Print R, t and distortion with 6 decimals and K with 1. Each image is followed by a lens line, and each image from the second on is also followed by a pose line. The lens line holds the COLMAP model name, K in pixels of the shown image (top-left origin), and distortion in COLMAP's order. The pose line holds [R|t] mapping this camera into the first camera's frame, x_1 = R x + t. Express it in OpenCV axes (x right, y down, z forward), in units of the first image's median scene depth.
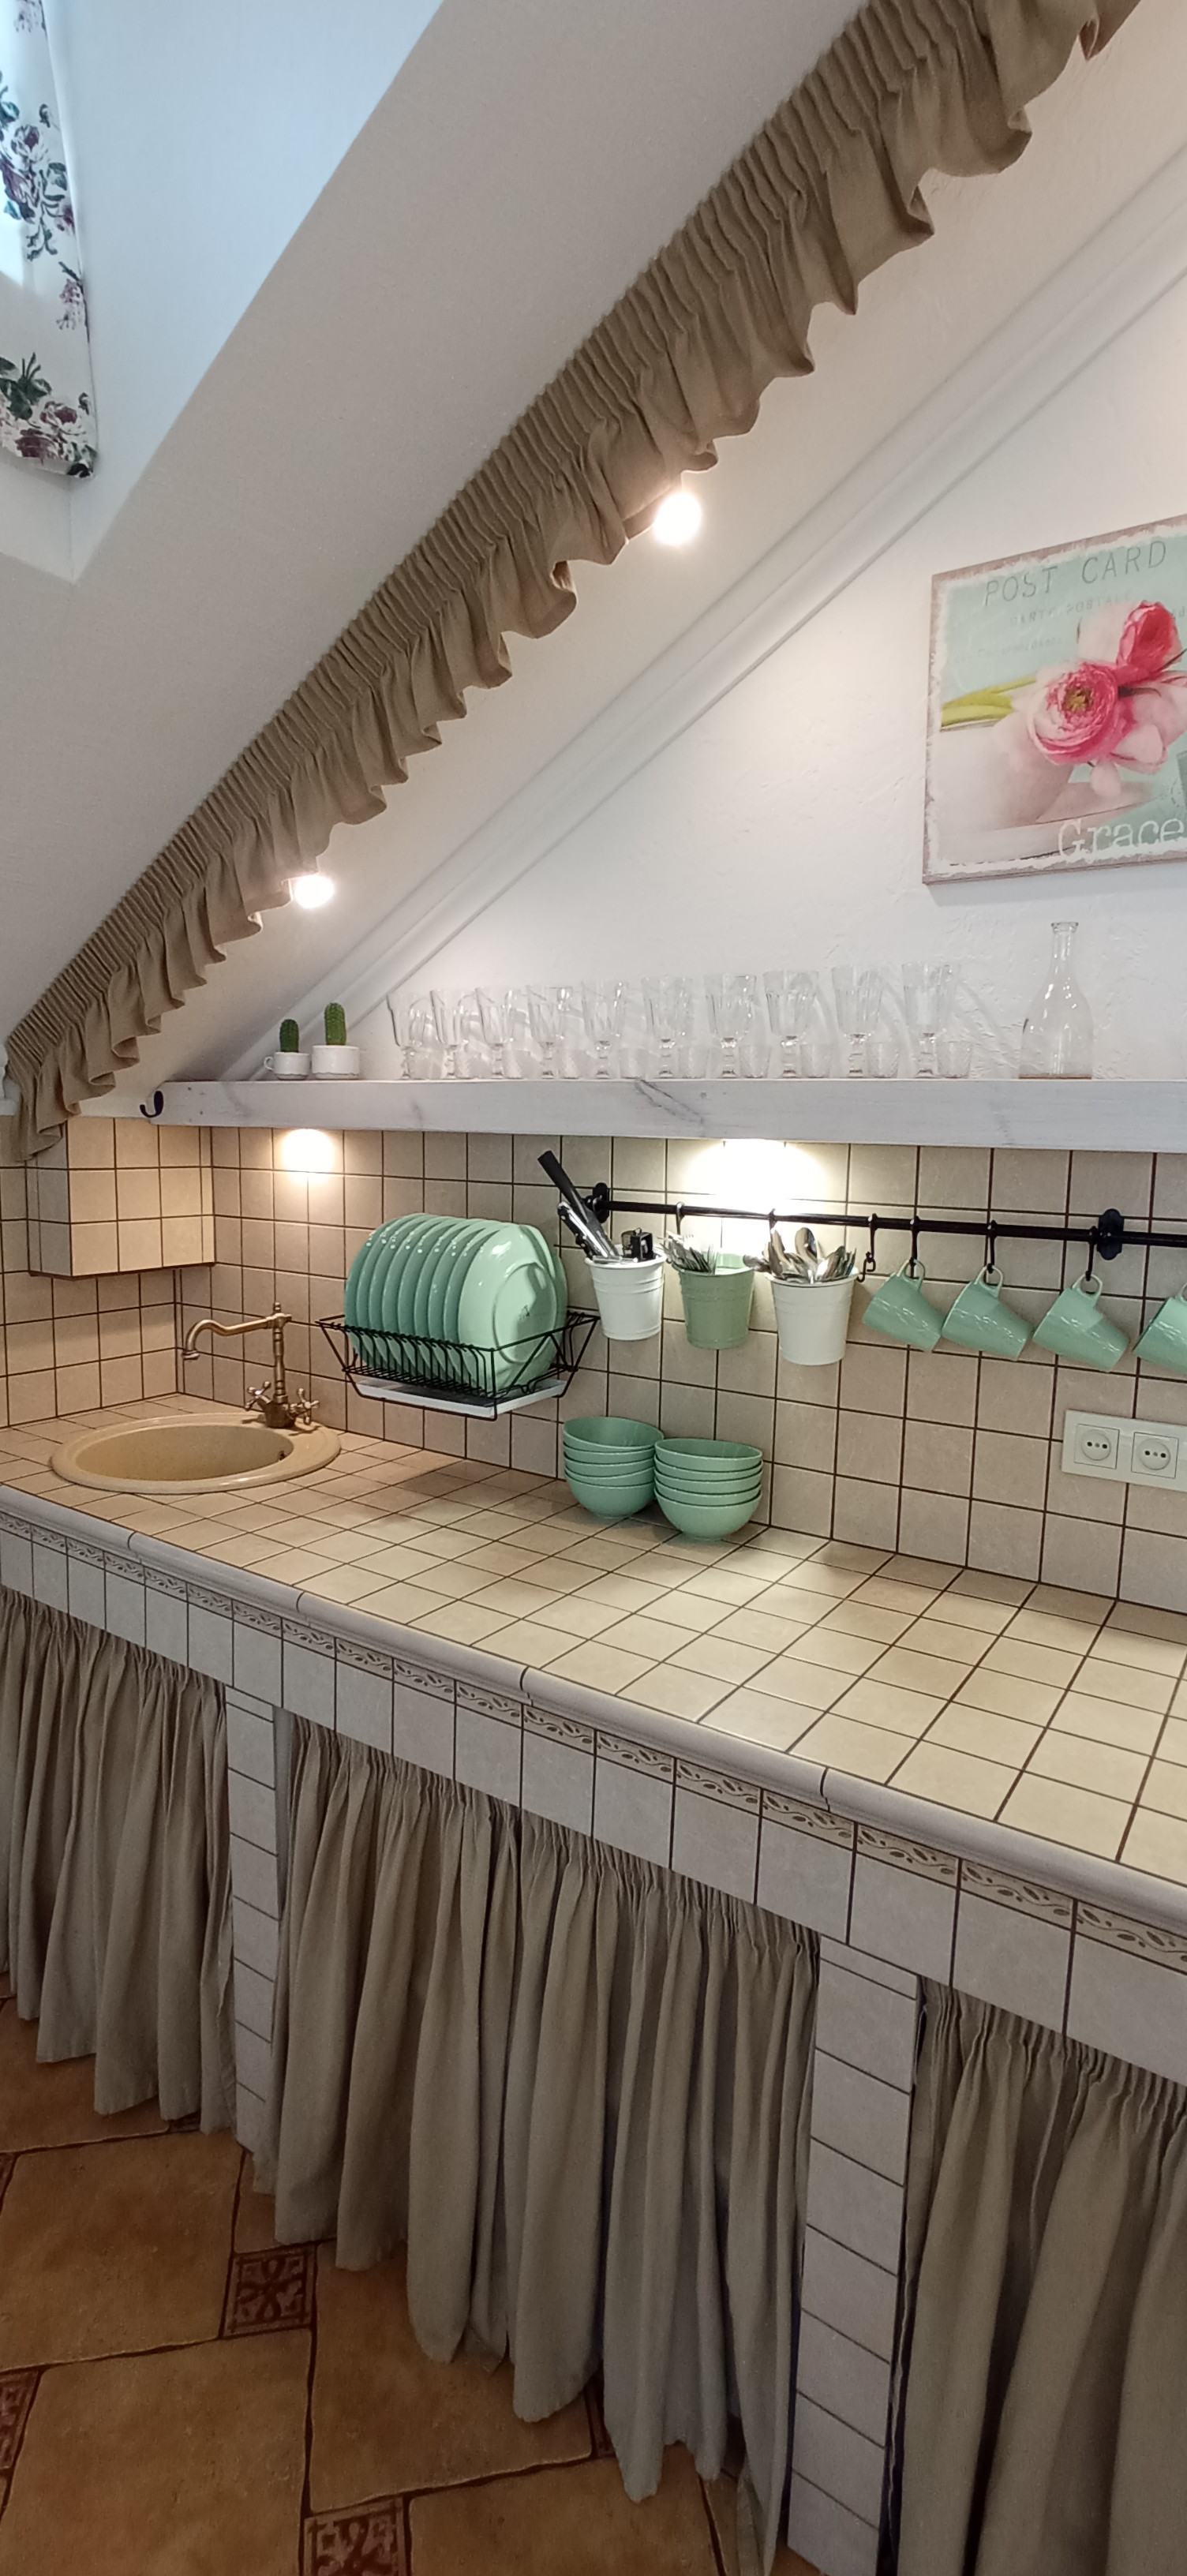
lens RADIAL K [[1164.8, 0, 607.5], [0, 1164.8, 1277.0], [0, 0, 1]] dist [-0.015037, 0.006320]
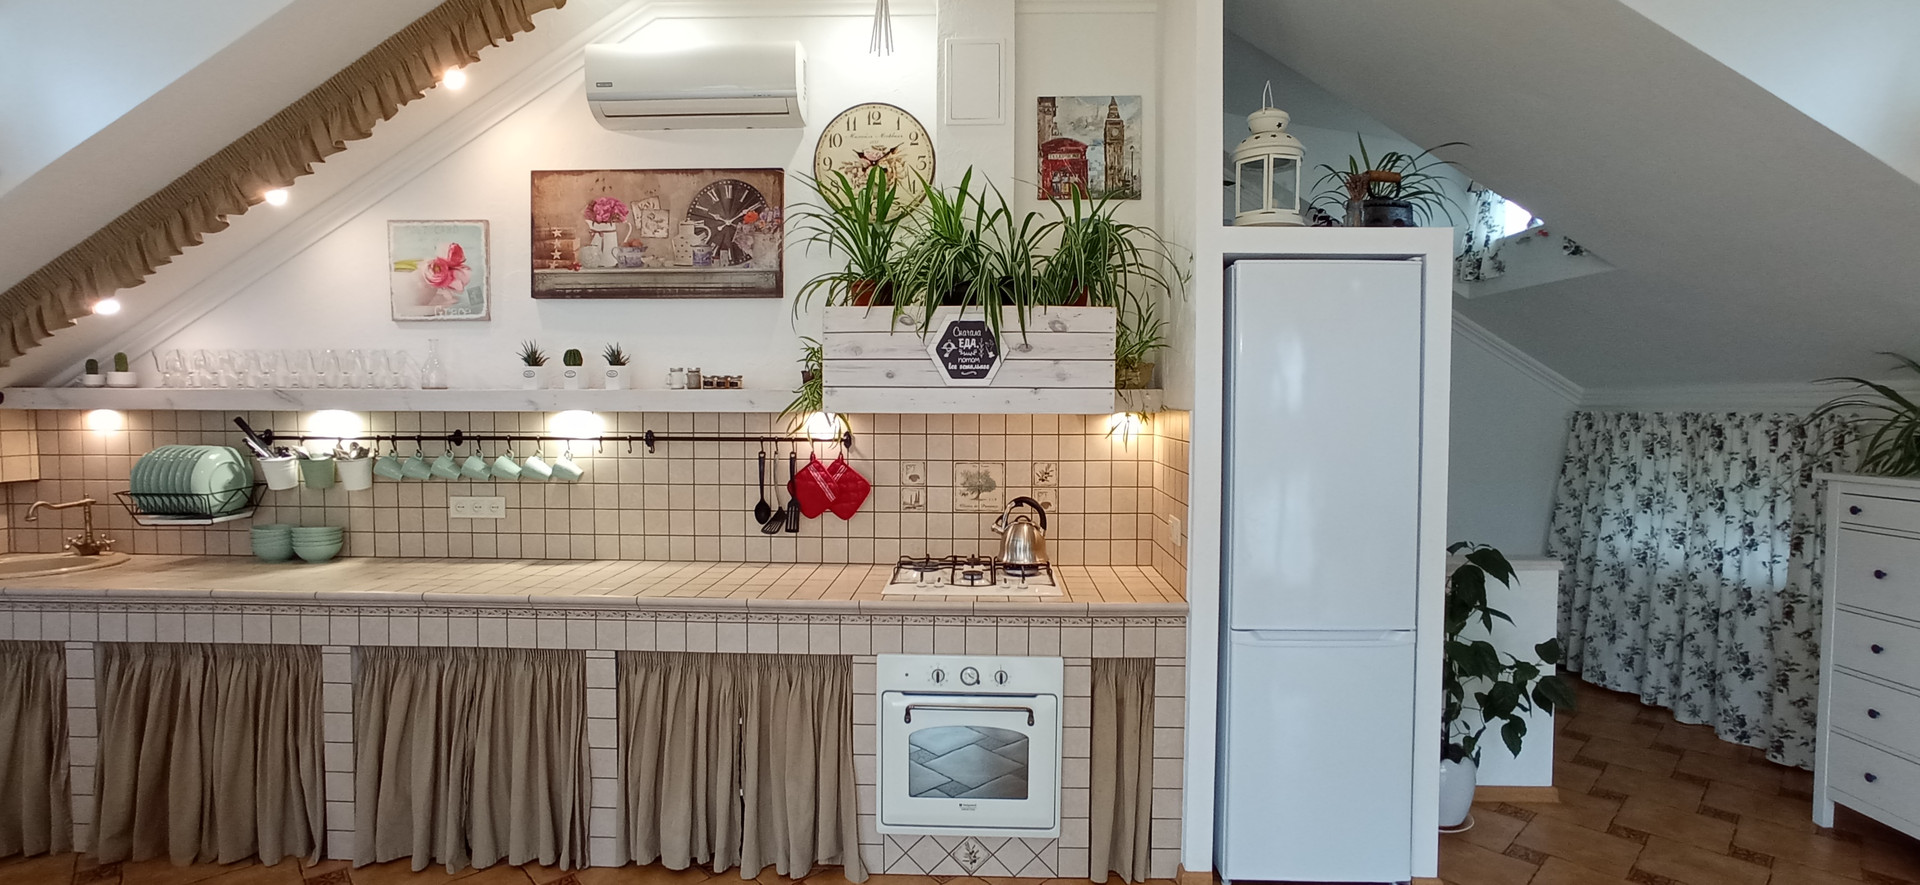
lens RADIAL K [[868.1, 0, 969.0], [0, 868.1, 439.5], [0, 0, 1]] dist [-0.015037, 0.006320]
pose [[0.855924, -0.040145, 0.515541, 0.361320], [0.080290, 0.995208, -0.055804, 0.181760], [-0.510830, 0.089157, 0.855046, -1.474274]]
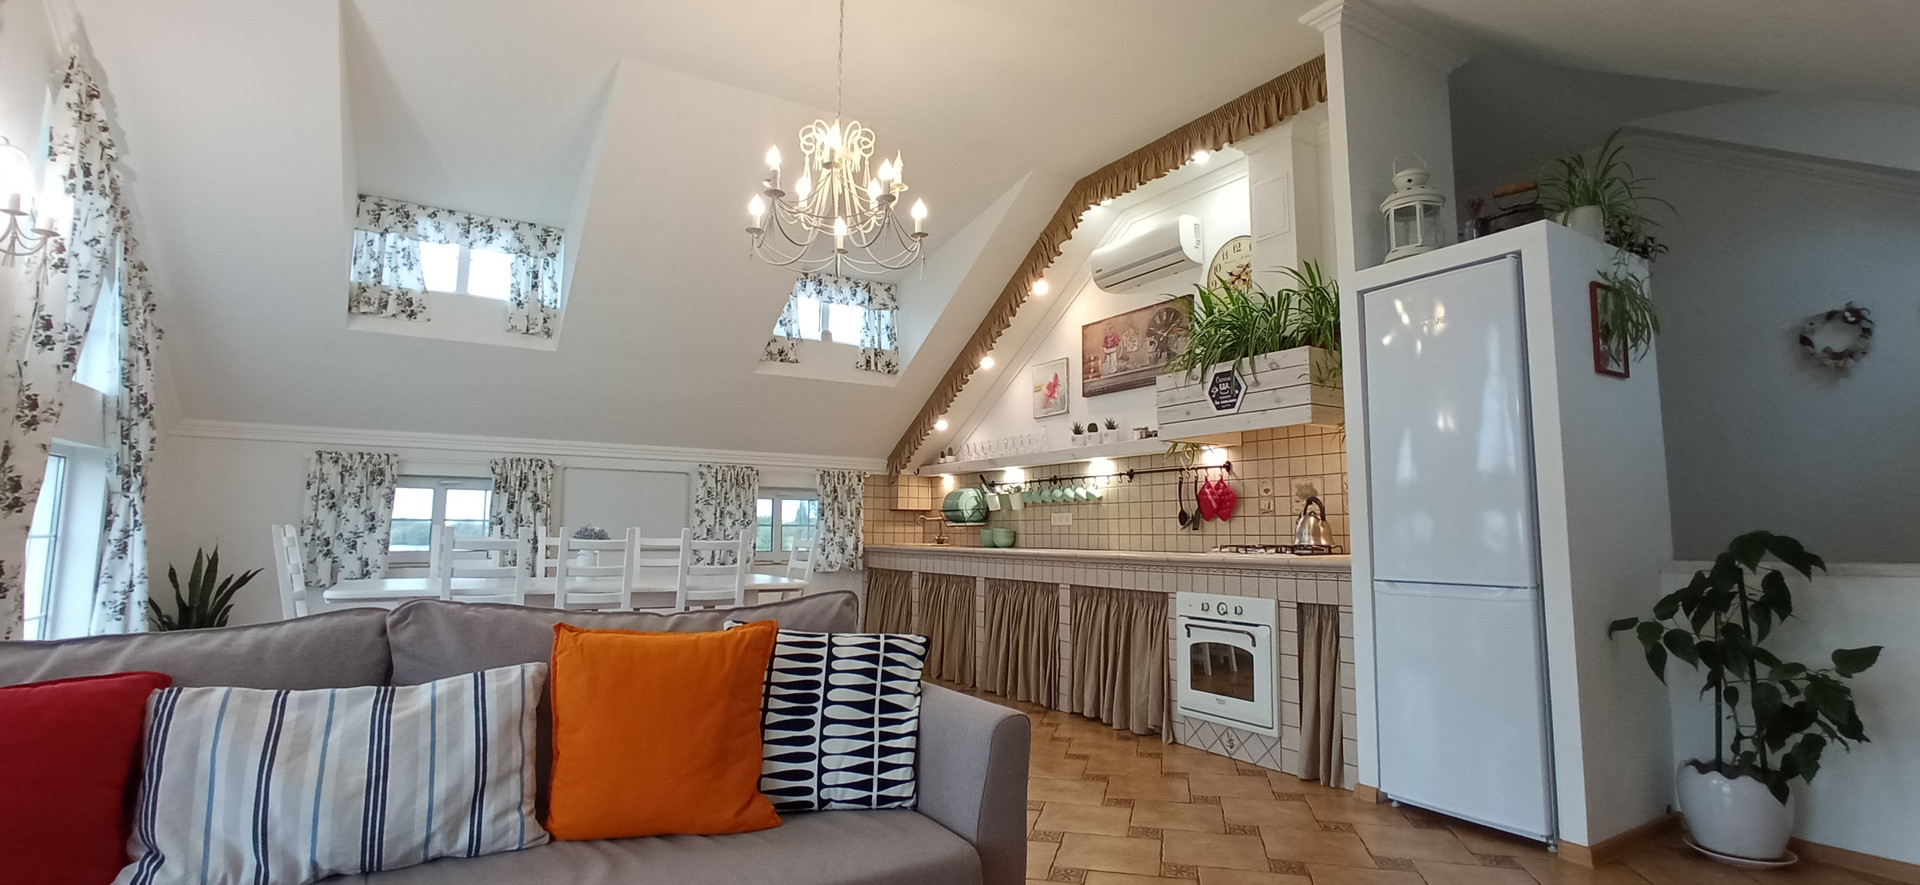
lens RADIAL K [[868.1, 0, 974.1], [0, 868.1, 425.9], [0, 0, 1]] dist [-0.015037, 0.006320]
pose [[0.914322, -0.068109, -0.399221, 1.540944], [-0.033126, 0.969877, -0.241332, 0.640173], [0.403632, 0.233880, 0.884523, -2.535060]]
